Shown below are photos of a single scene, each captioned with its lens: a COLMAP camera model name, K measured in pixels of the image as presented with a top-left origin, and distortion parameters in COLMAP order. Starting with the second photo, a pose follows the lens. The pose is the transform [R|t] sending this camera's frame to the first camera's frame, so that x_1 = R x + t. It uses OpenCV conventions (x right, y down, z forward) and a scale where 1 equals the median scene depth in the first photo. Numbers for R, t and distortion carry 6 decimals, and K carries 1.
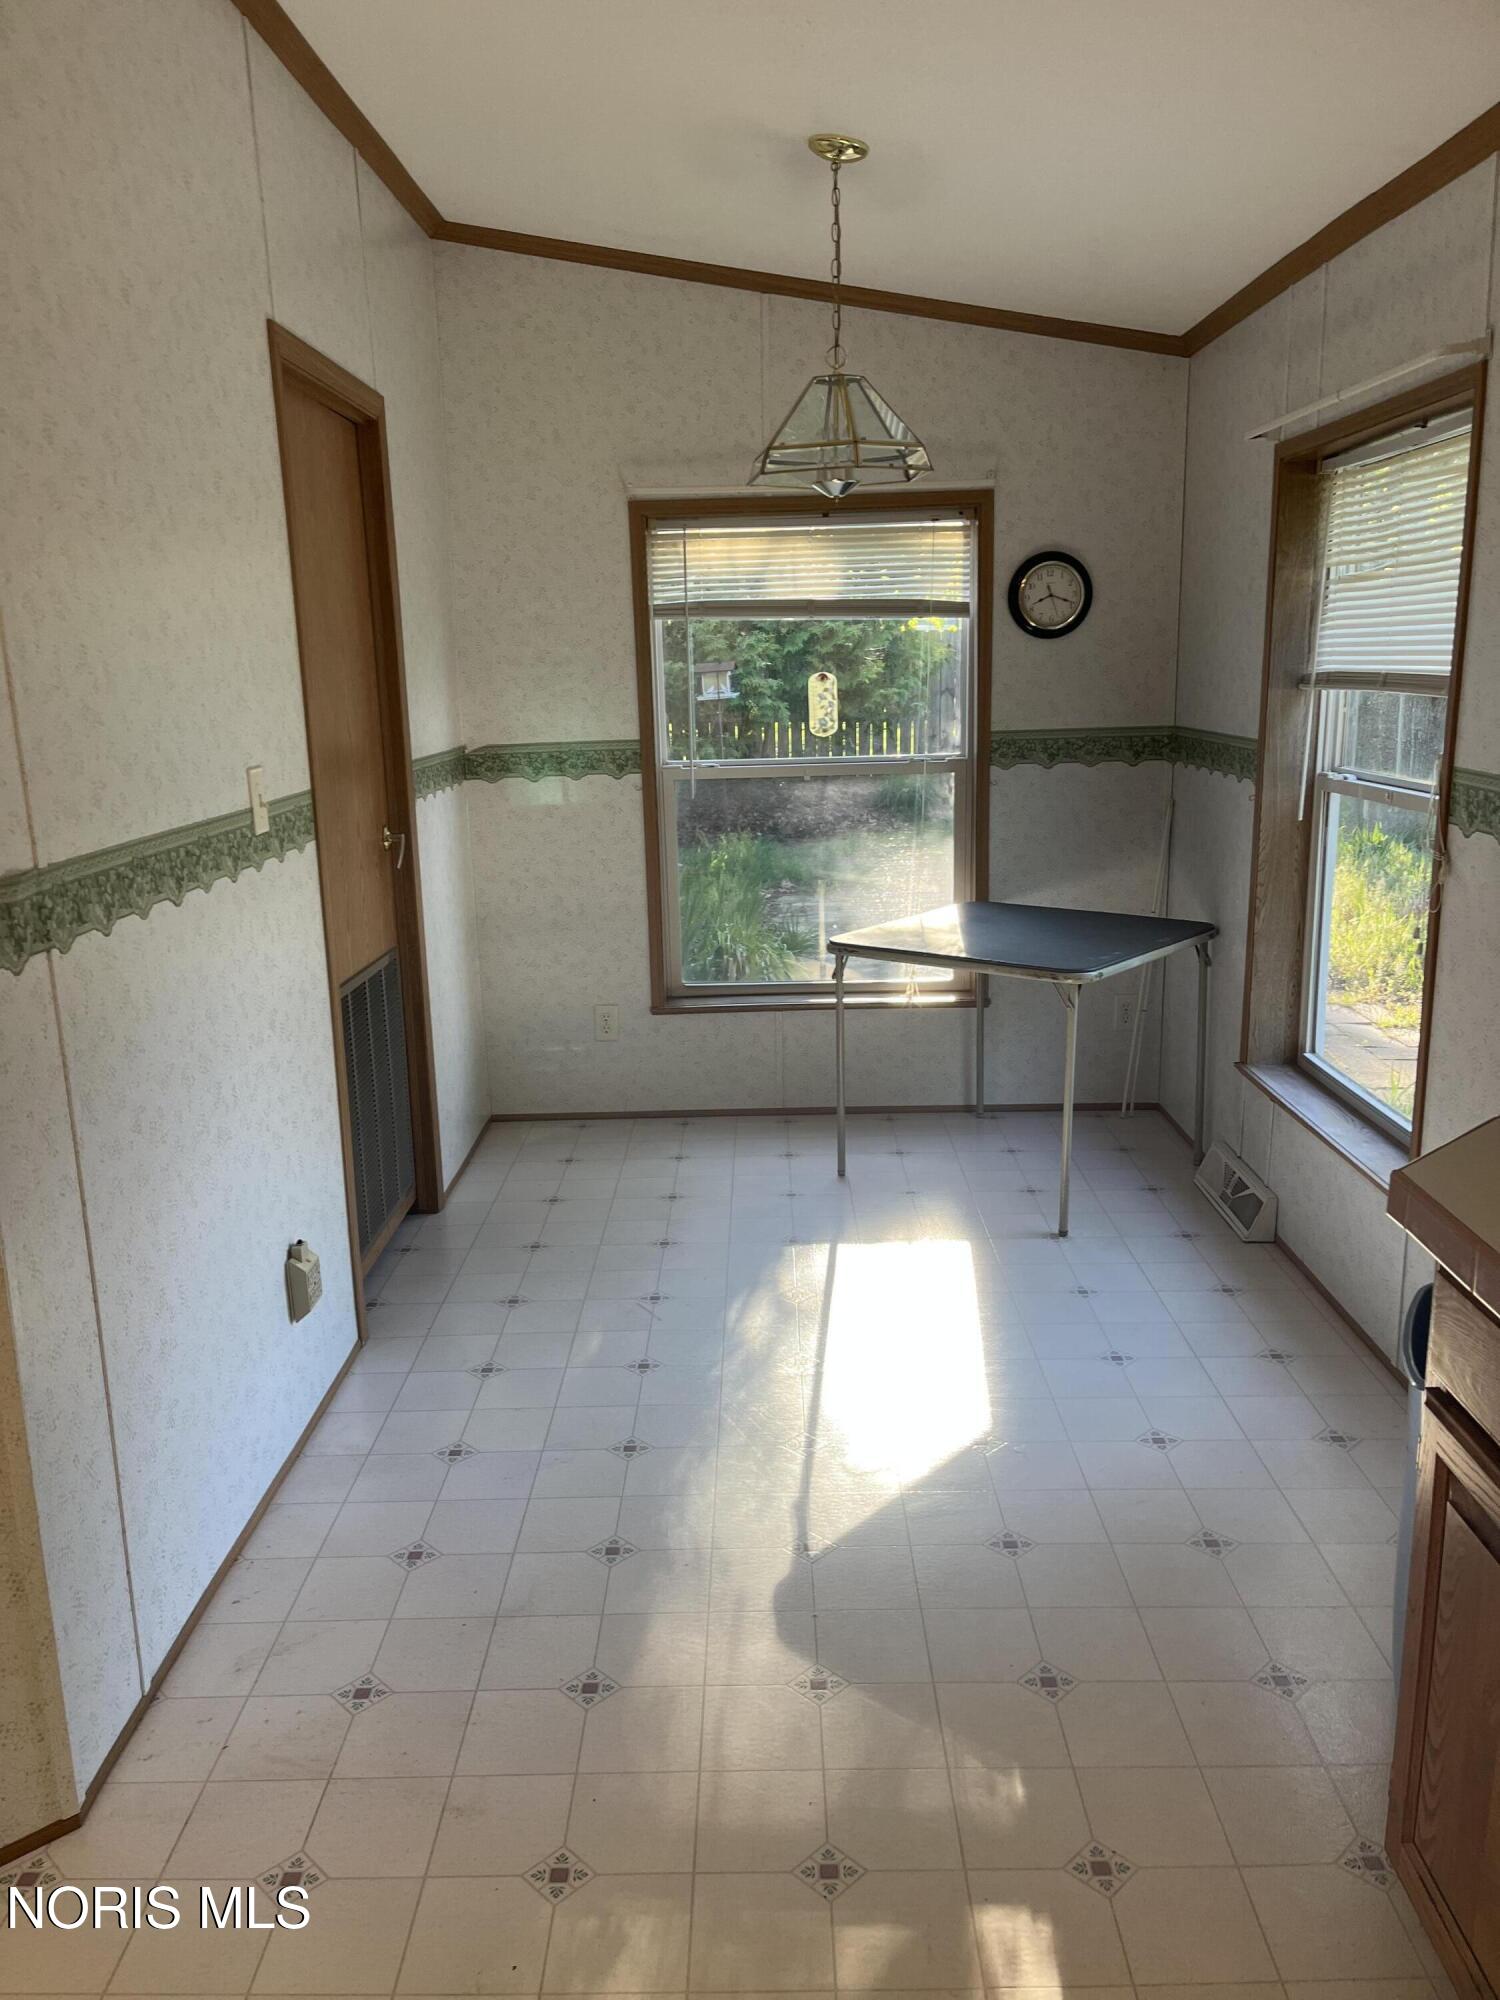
lens RADIAL K [[1504.5, 0, 742.1], [0, 1504.5, 1028.1], [0, 0, 1]] dist [0.063098, -0.085282]
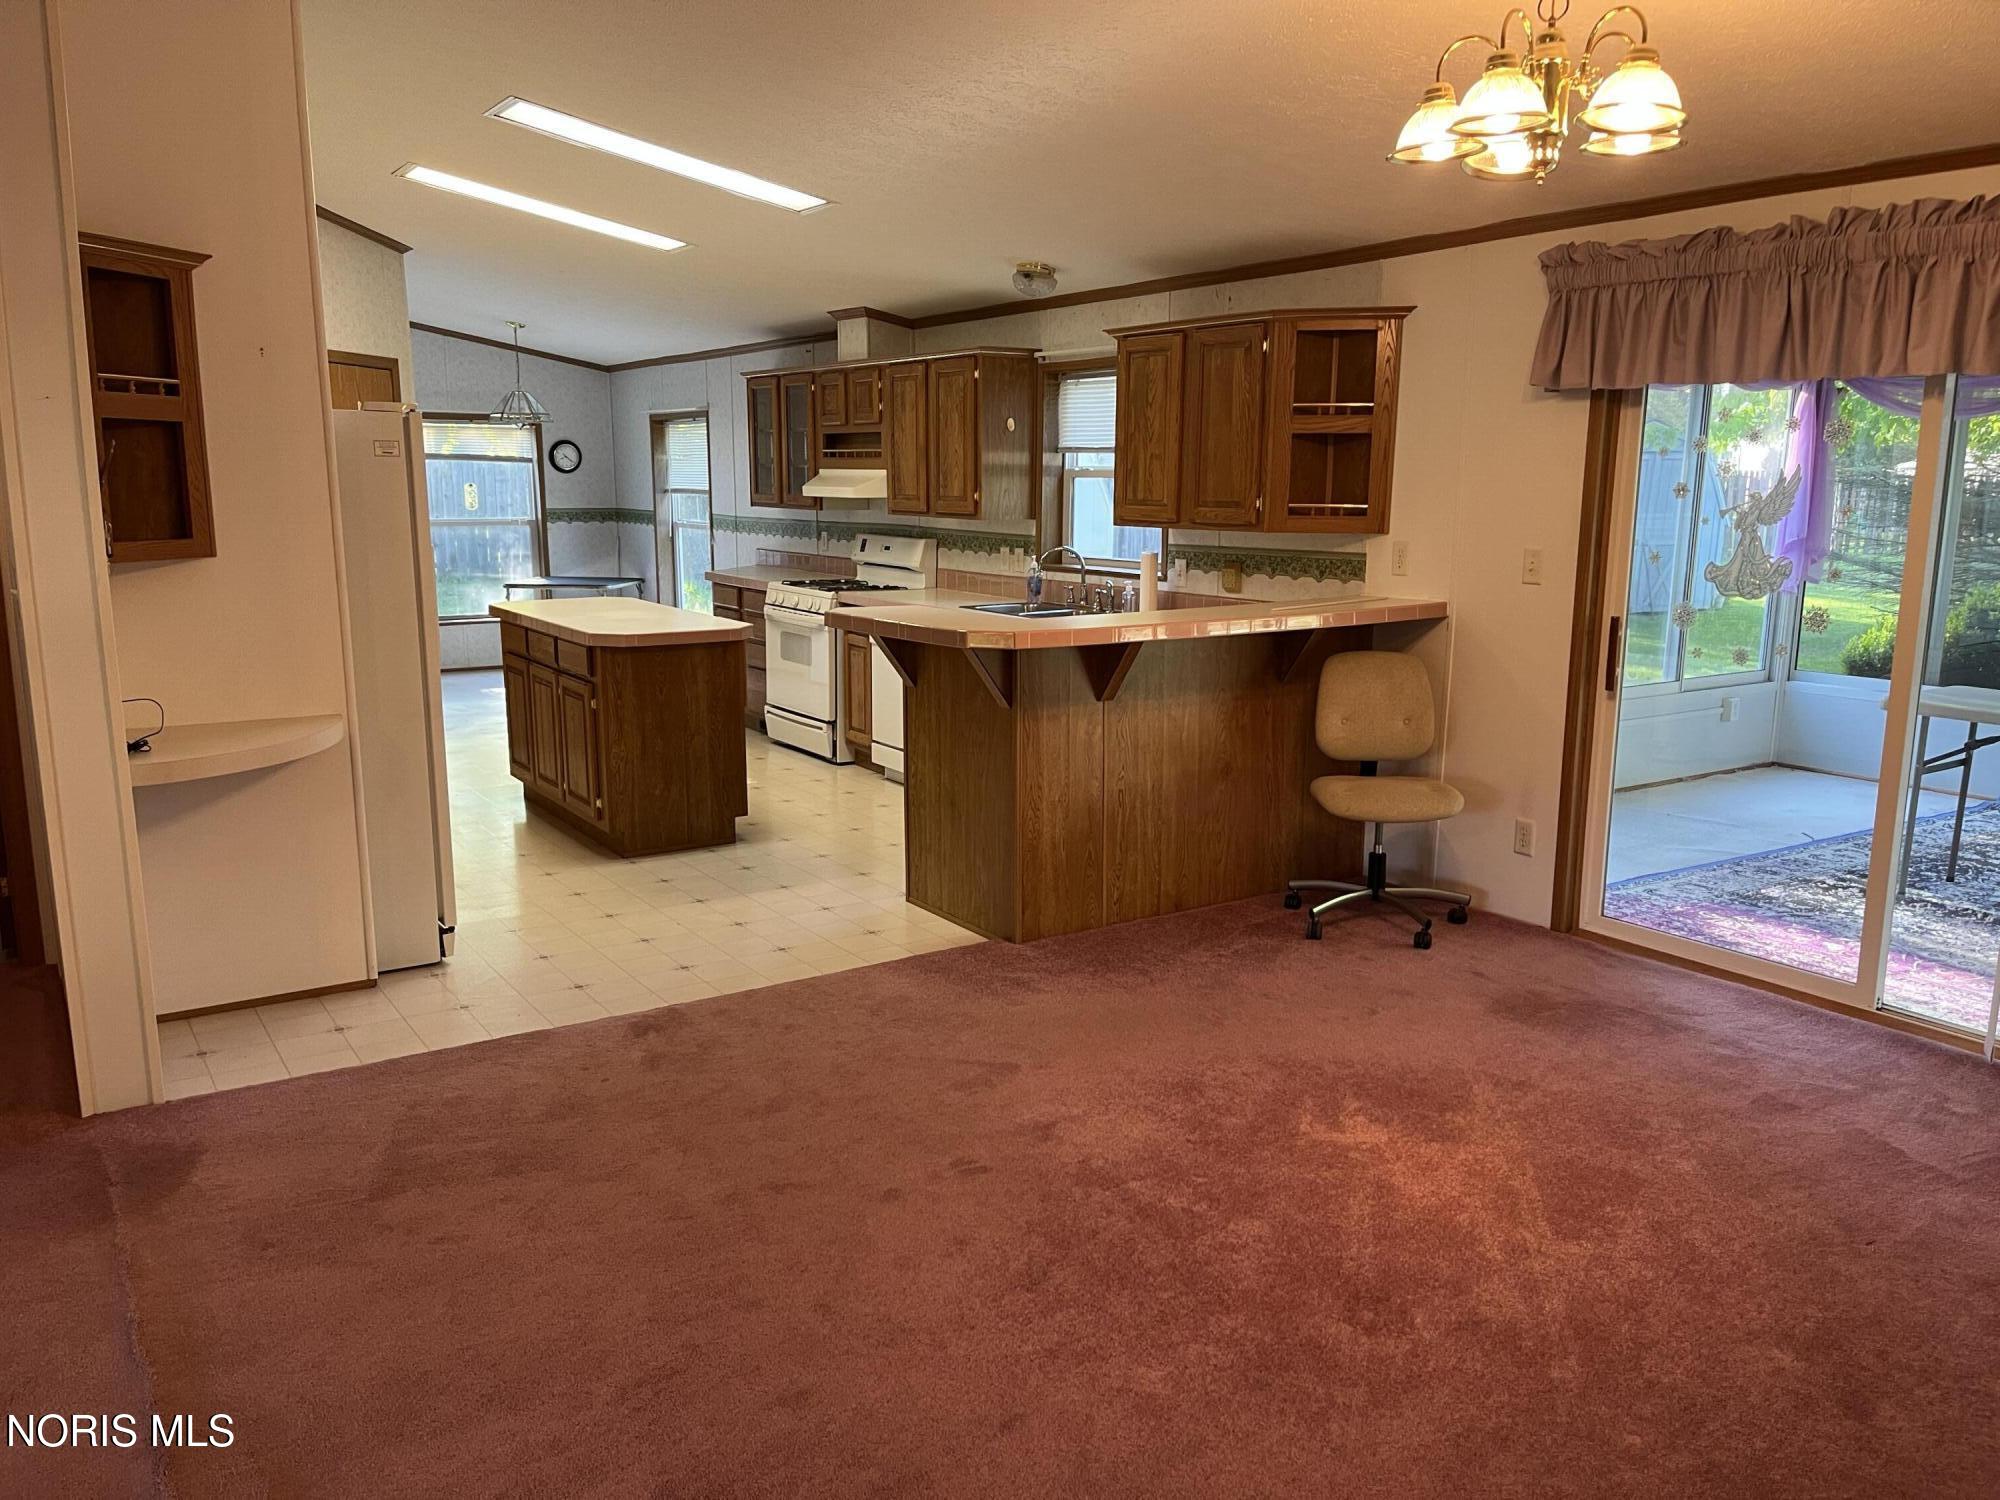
lens RADIAL K [[1504.5, 0, 1014.4], [0, 1504.5, 765.6], [0, 0, 1]] dist [0.063098, -0.085282]
pose [[0.823657, -0.078672, 0.561604, -0.657739], [0.109023, 0.993824, -0.020675, 0.374681], [-0.556509, 0.078257, 0.827148, -1.521070]]
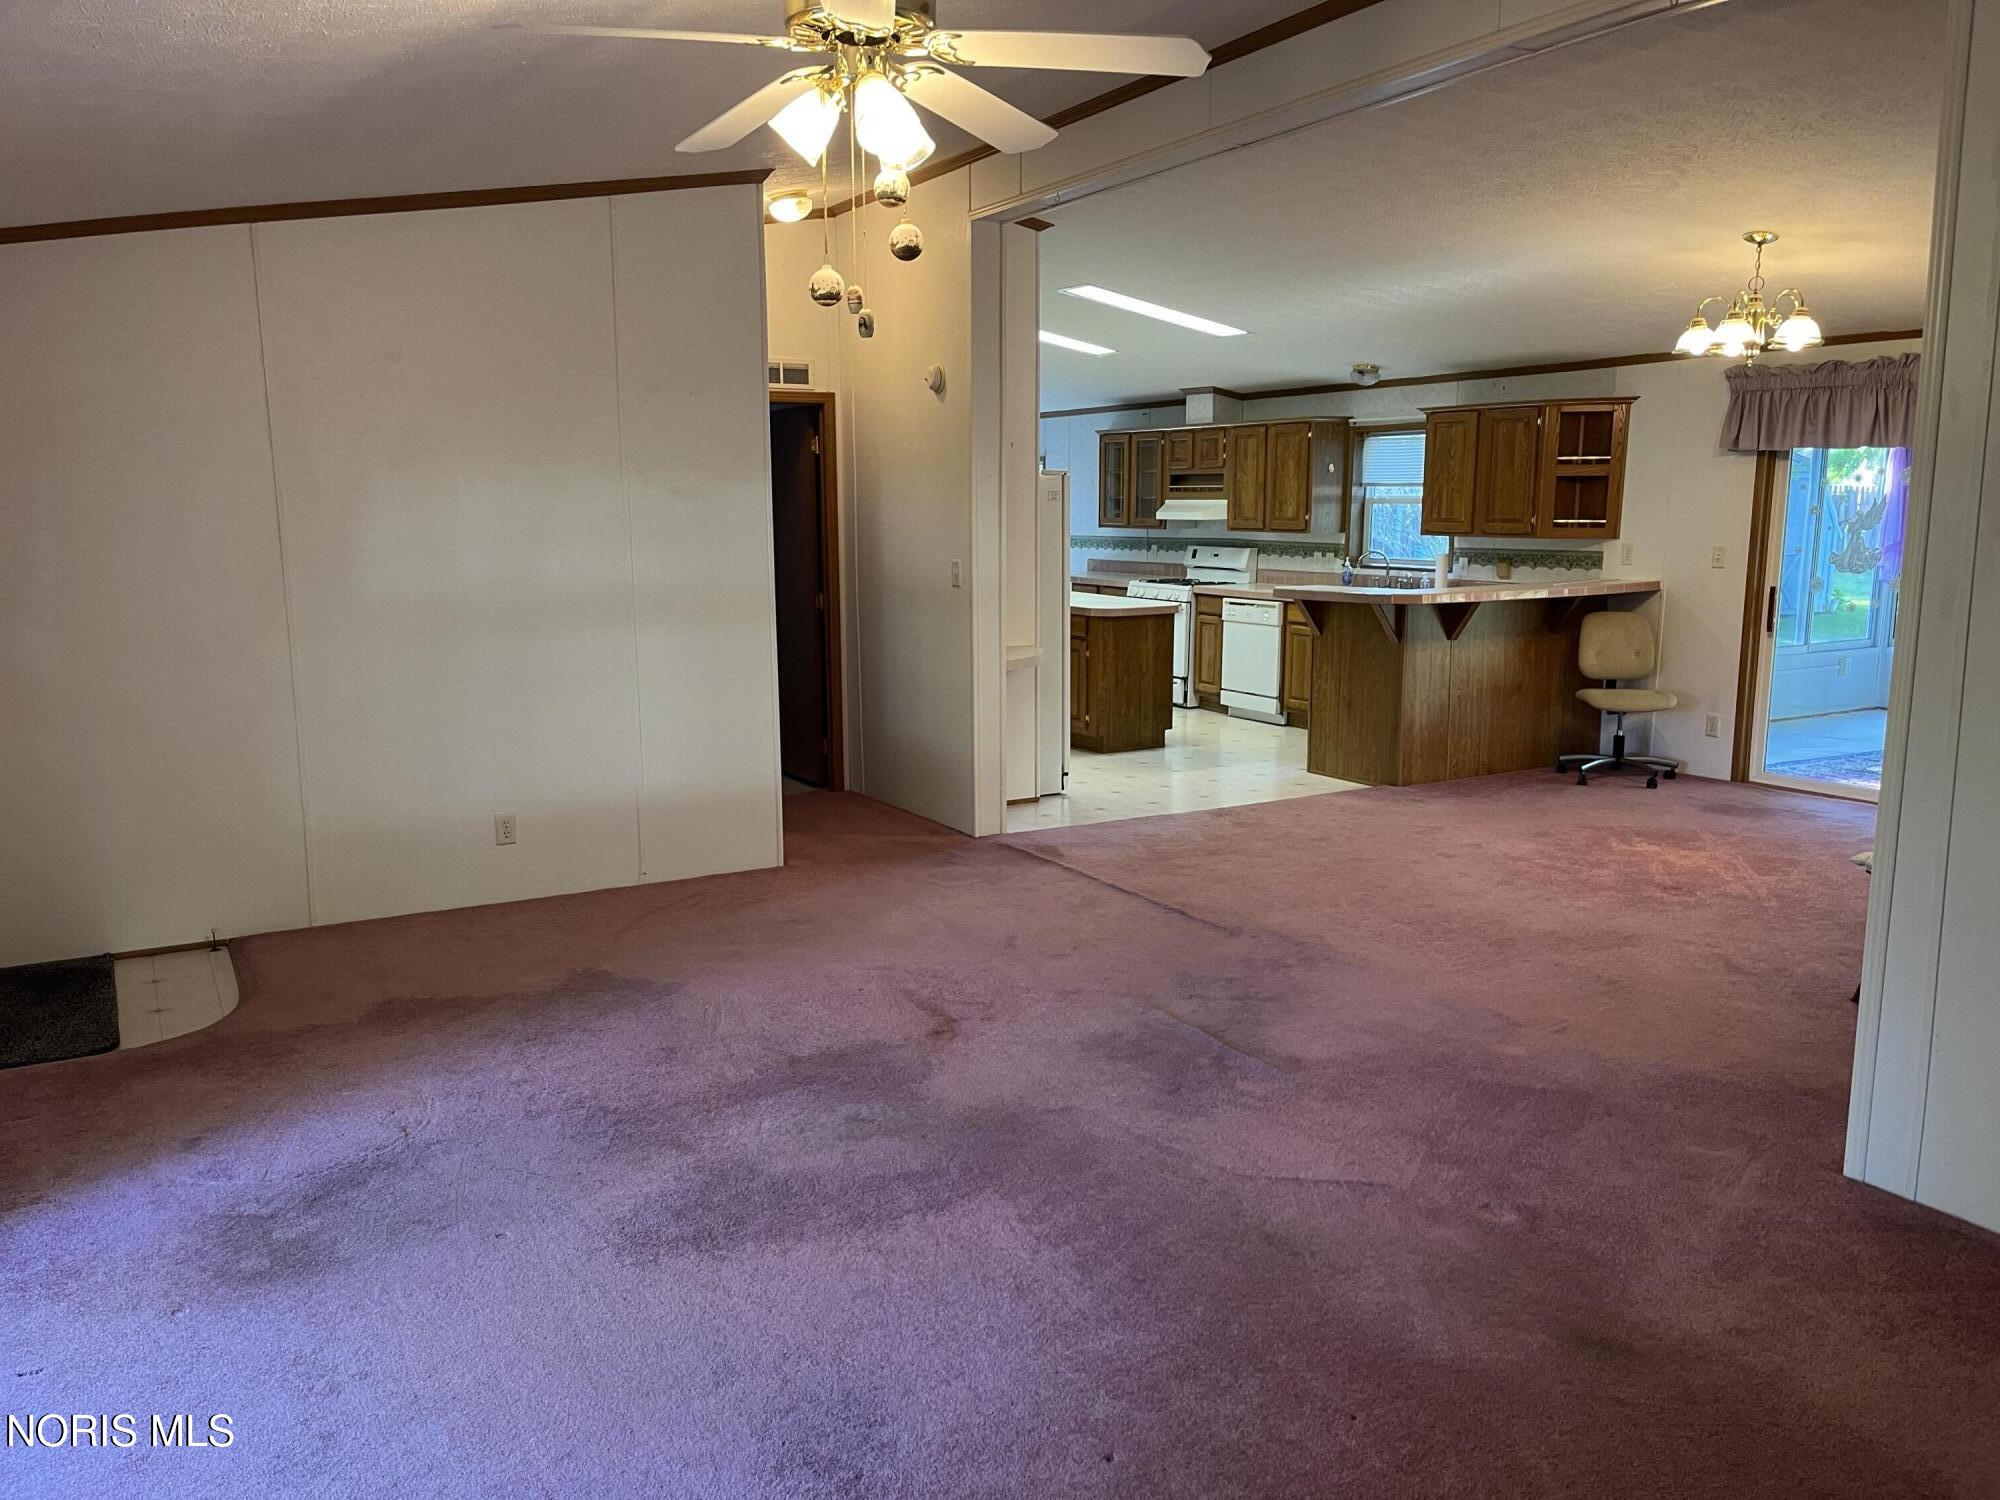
lens RADIAL K [[1504.5, 0, 1005.2], [0, 1504.5, 757.5], [0, 0, 1]] dist [0.063098, -0.085282]
pose [[0.857747, -0.066736, 0.509722, -1.362505], [0.105025, 0.993374, -0.046675, 0.478421], [-0.503229, 0.093569, 0.859072, -1.921652]]
